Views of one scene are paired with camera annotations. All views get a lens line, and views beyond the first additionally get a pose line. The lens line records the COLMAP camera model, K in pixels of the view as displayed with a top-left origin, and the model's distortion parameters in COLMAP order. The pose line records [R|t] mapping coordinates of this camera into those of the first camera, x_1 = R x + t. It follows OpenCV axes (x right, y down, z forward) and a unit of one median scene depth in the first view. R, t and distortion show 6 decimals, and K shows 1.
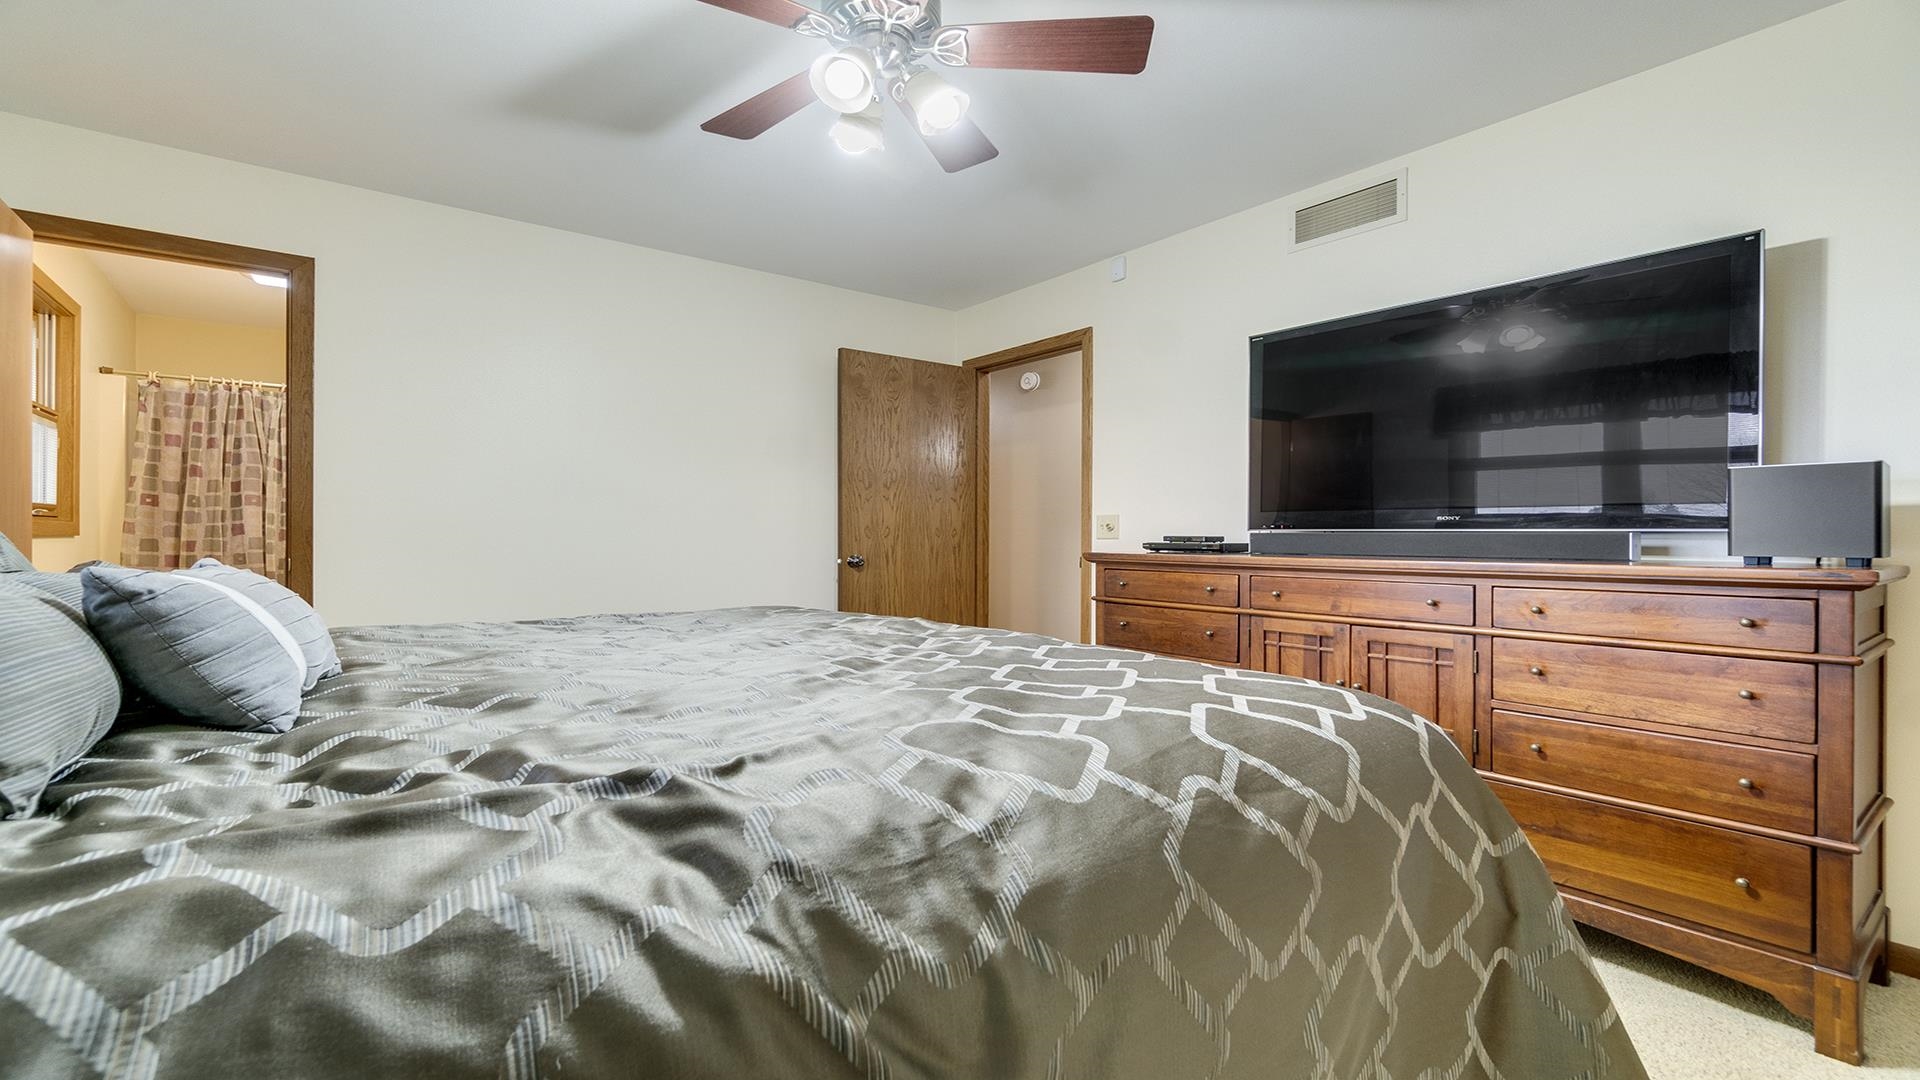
lens RADIAL K [[839.6, 0, 958.1], [0, 839.6, 530.6], [0, 0, 1]] dist [-0.000285, 0.000068]
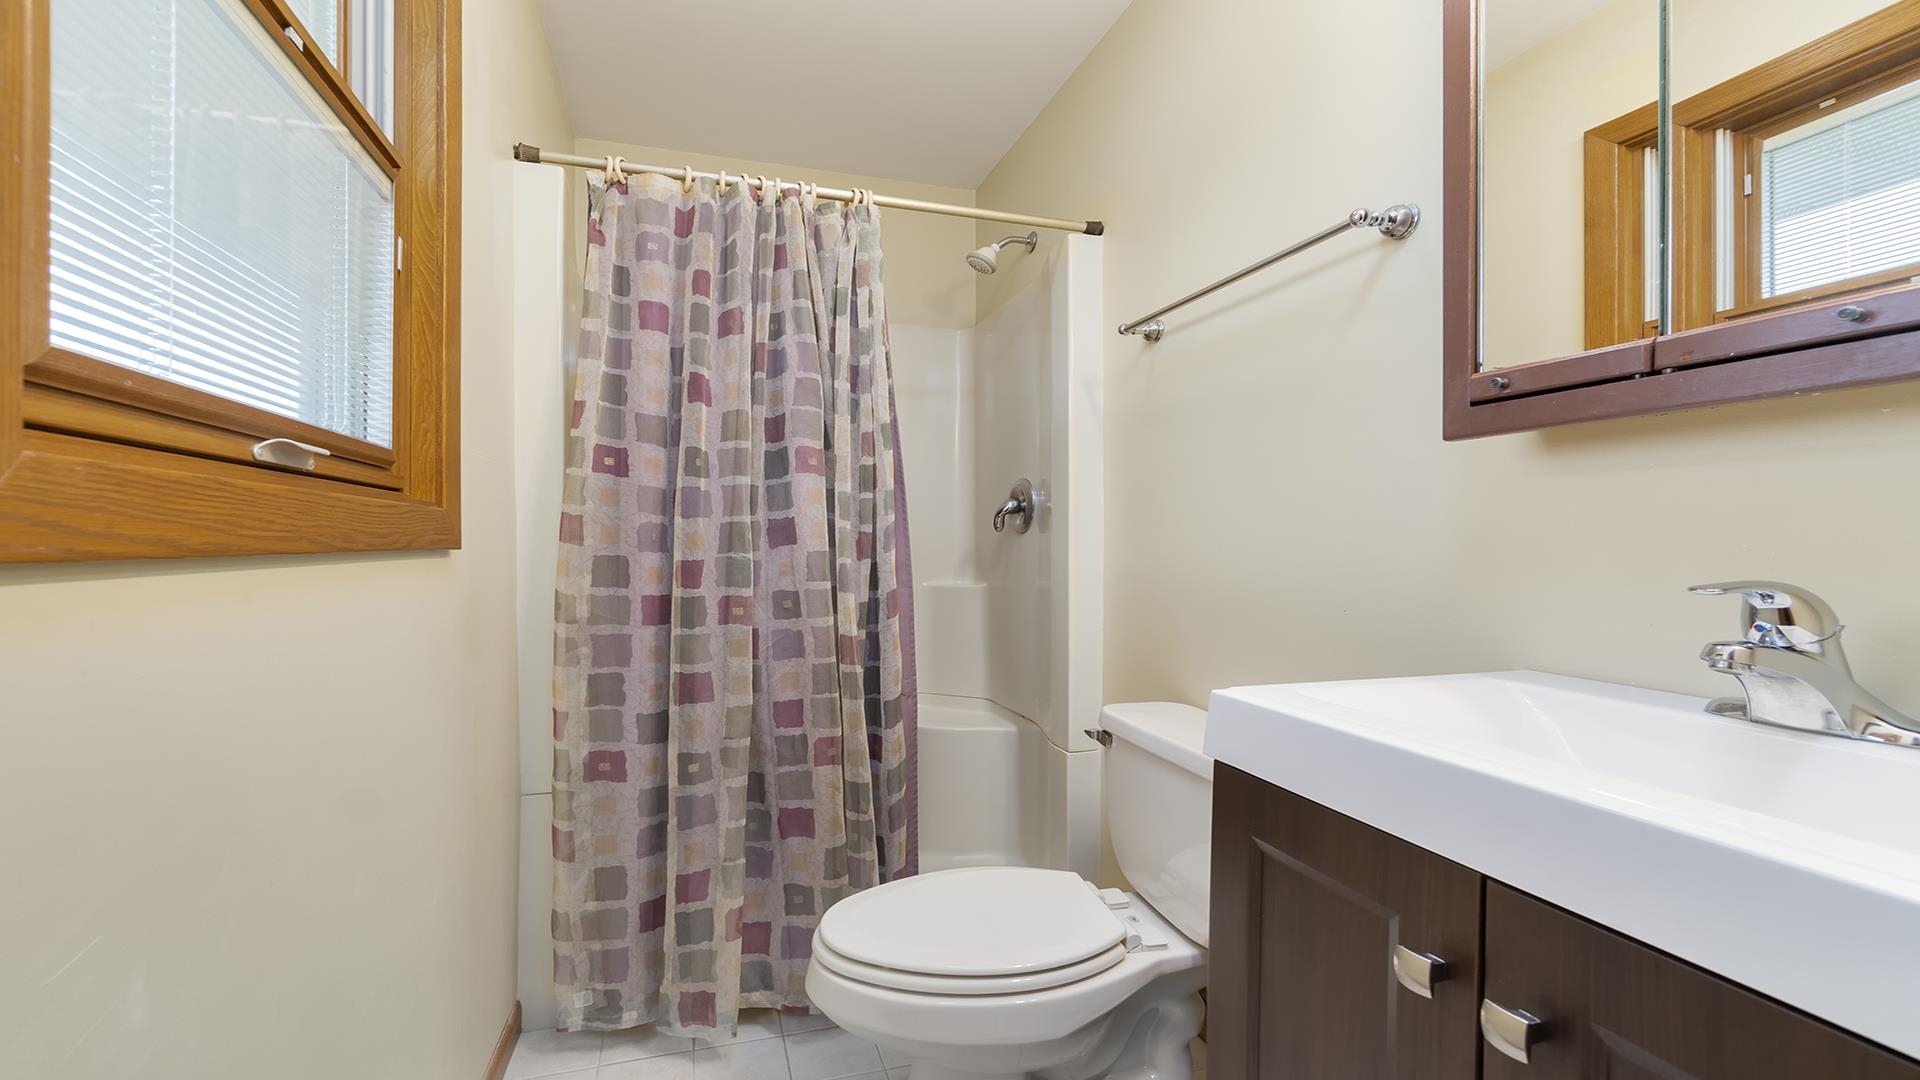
lens RADIAL K [[839.6, 0, 960.3], [0, 839.6, 545.2], [0, 0, 1]] dist [-0.000285, 0.000068]
pose [[0.943666, -0.002504, -0.330890, -0.651848], [0.003195, 0.999994, 0.001547, 0.004615], [0.330884, -0.002517, 0.943668, 0.654734]]
